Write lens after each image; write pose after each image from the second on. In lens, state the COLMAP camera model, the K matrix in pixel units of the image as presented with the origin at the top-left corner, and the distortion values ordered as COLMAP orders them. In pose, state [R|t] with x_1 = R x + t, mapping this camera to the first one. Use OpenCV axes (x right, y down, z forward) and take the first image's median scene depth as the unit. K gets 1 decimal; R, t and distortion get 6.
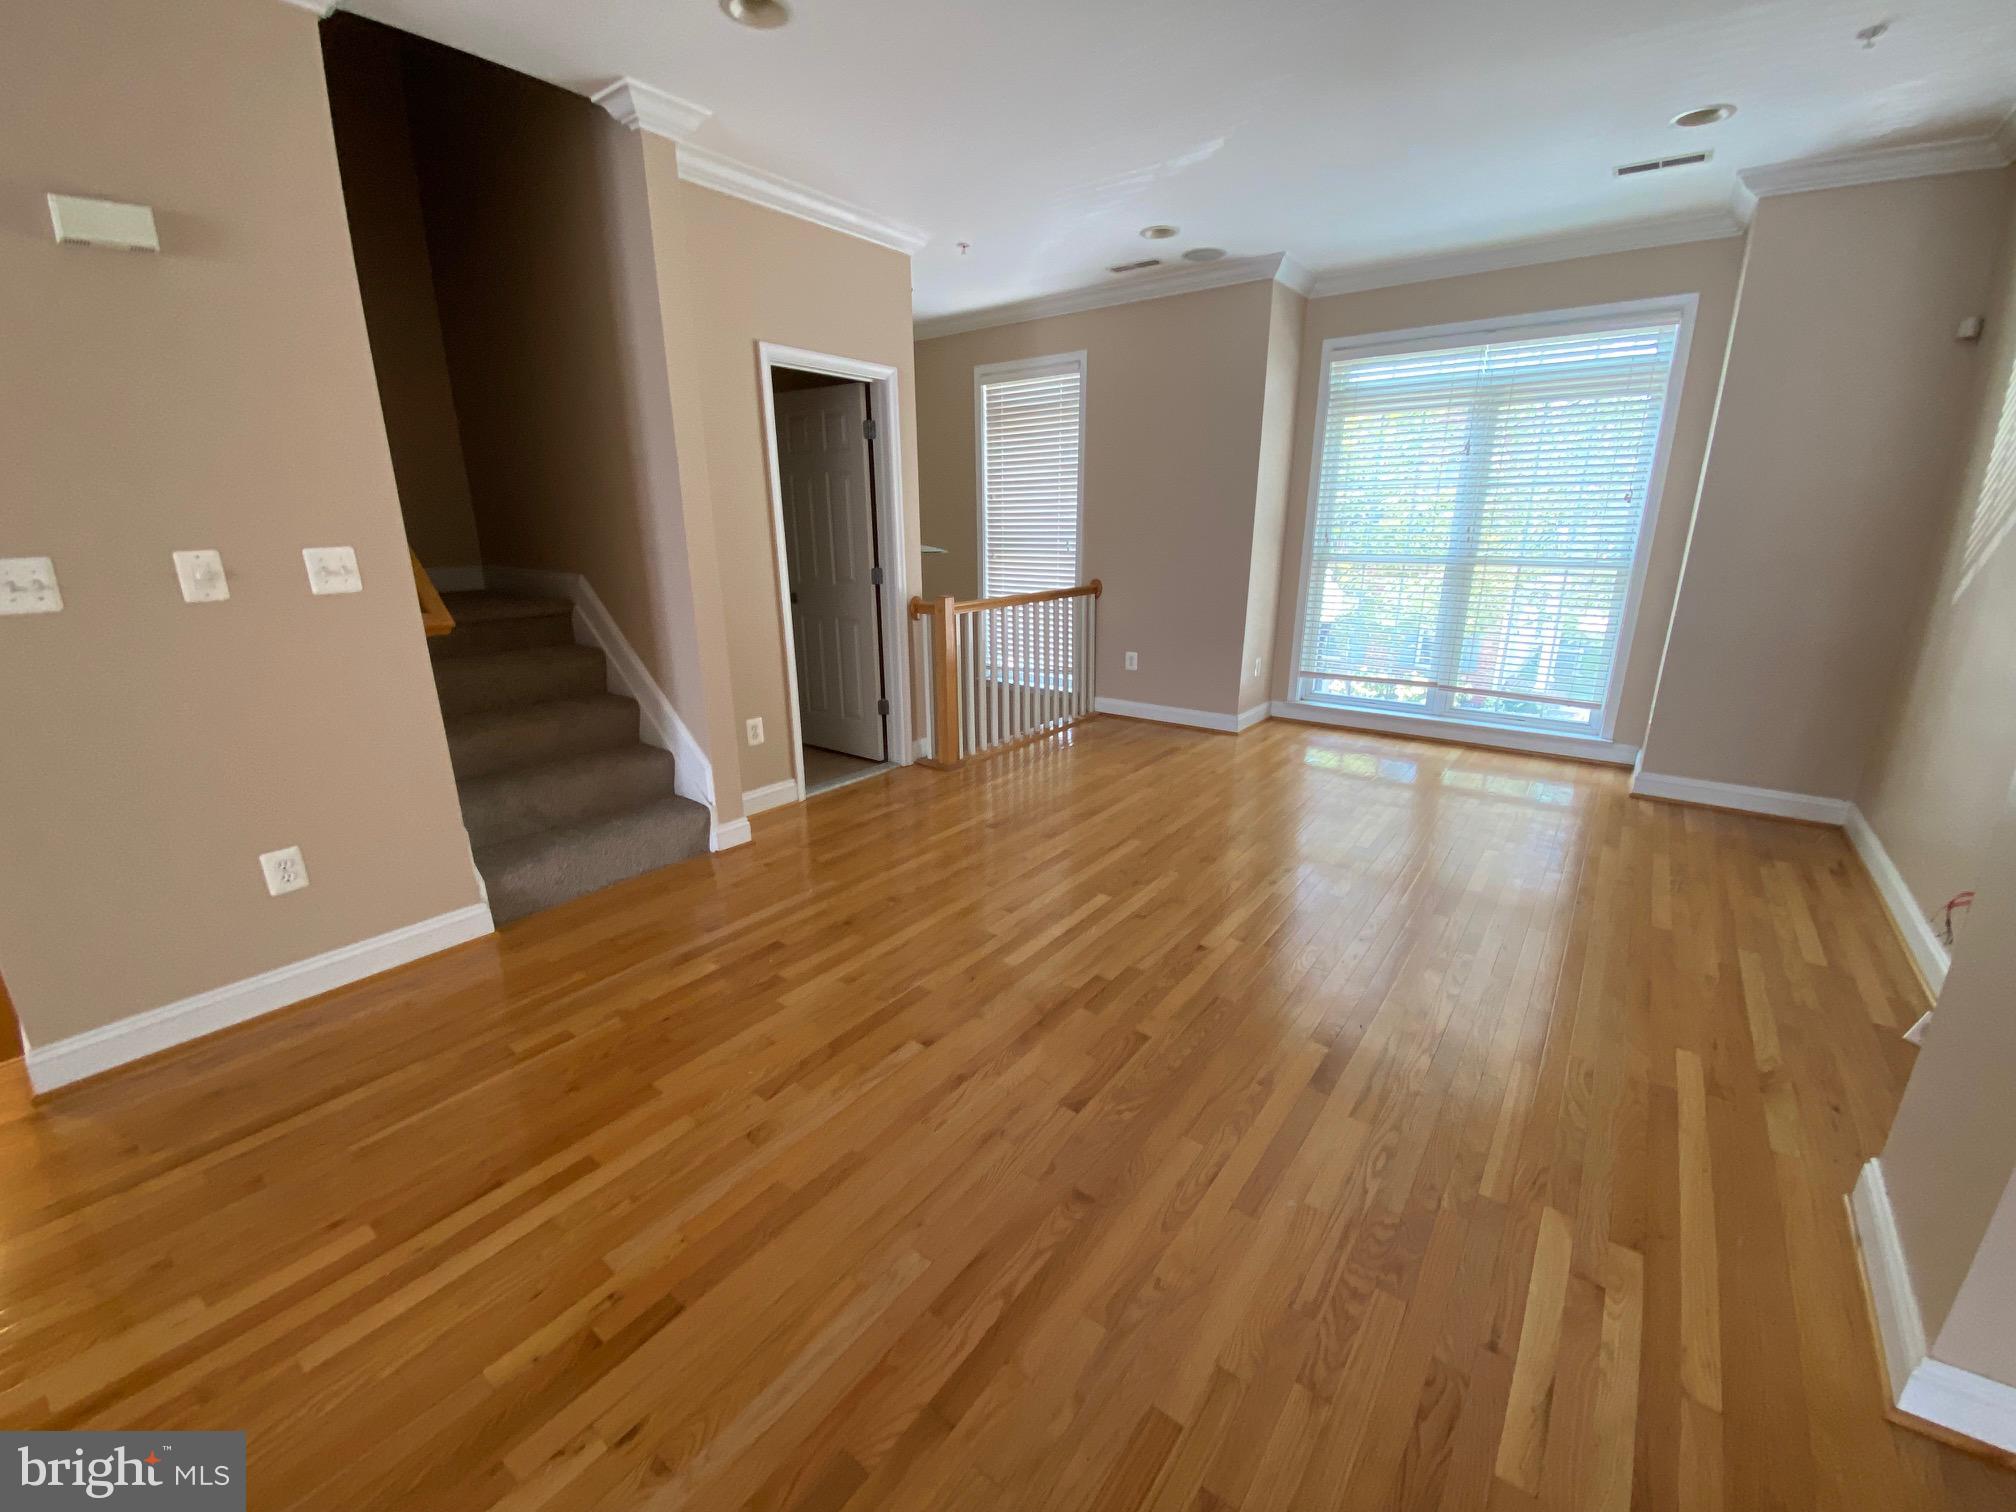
lens RADIAL K [[813.7, 0, 1008.0], [0, 813.7, 756.0], [0, 0, 1]] dist [0.040468, -0.030430]
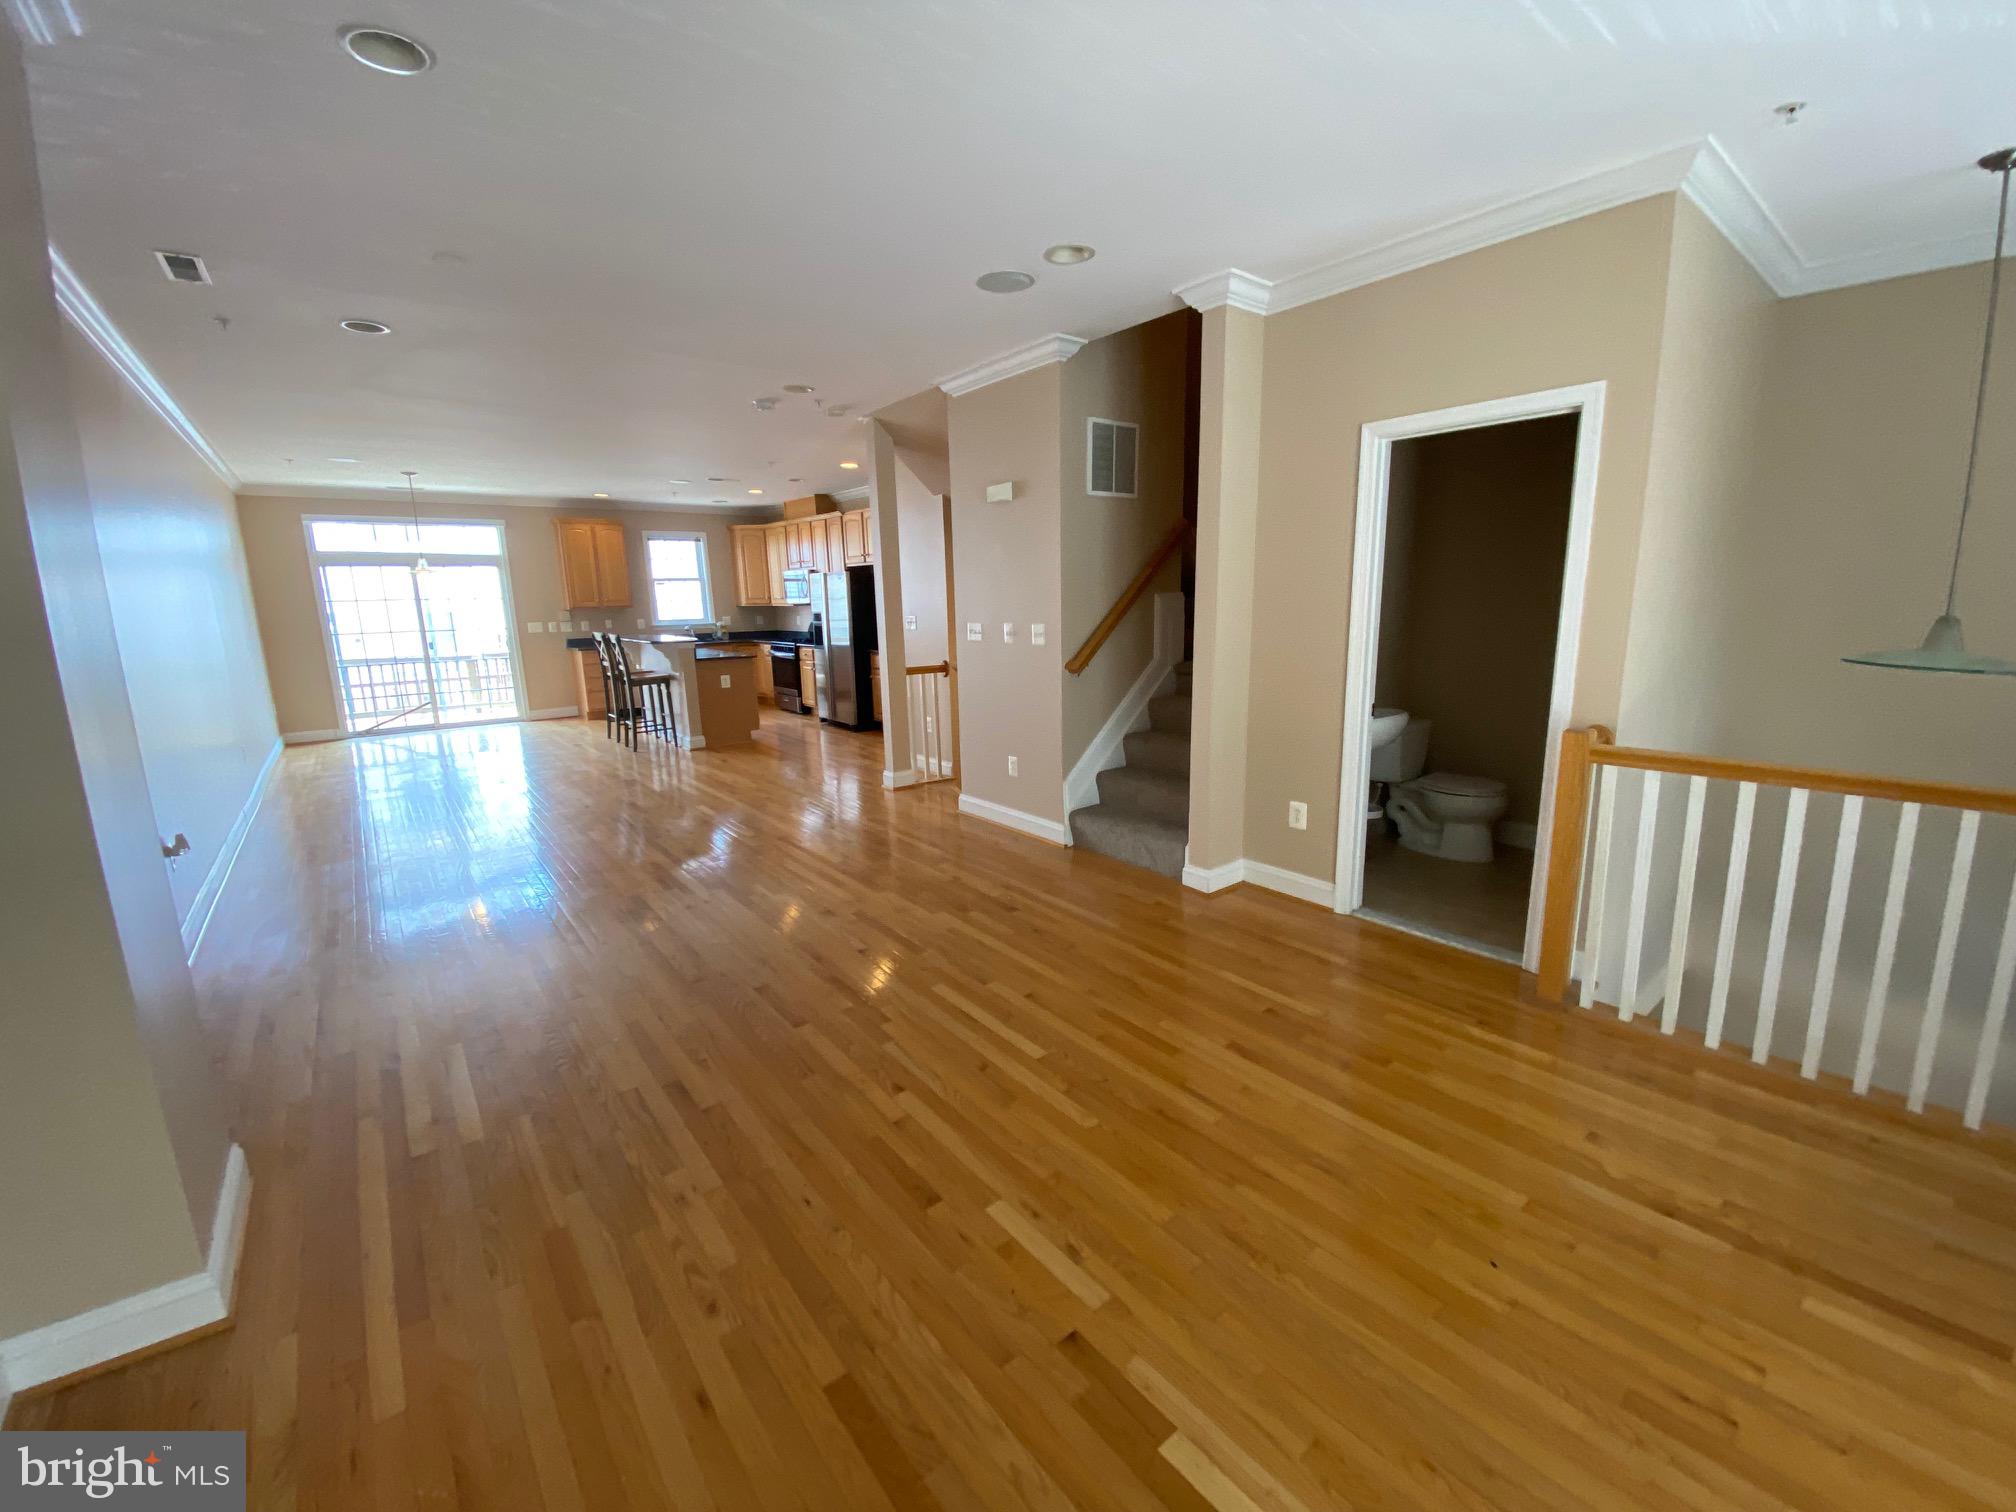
lens RADIAL K [[813.7, 0, 1008.0], [0, 813.7, 756.0], [0, 0, 1]] dist [0.040468, -0.030430]
pose [[-0.254567, 0.201132, -0.945908, 1.065265], [-0.243399, 0.933318, 0.263959, -0.411667], [0.935923, 0.297428, -0.188637, 1.255720]]
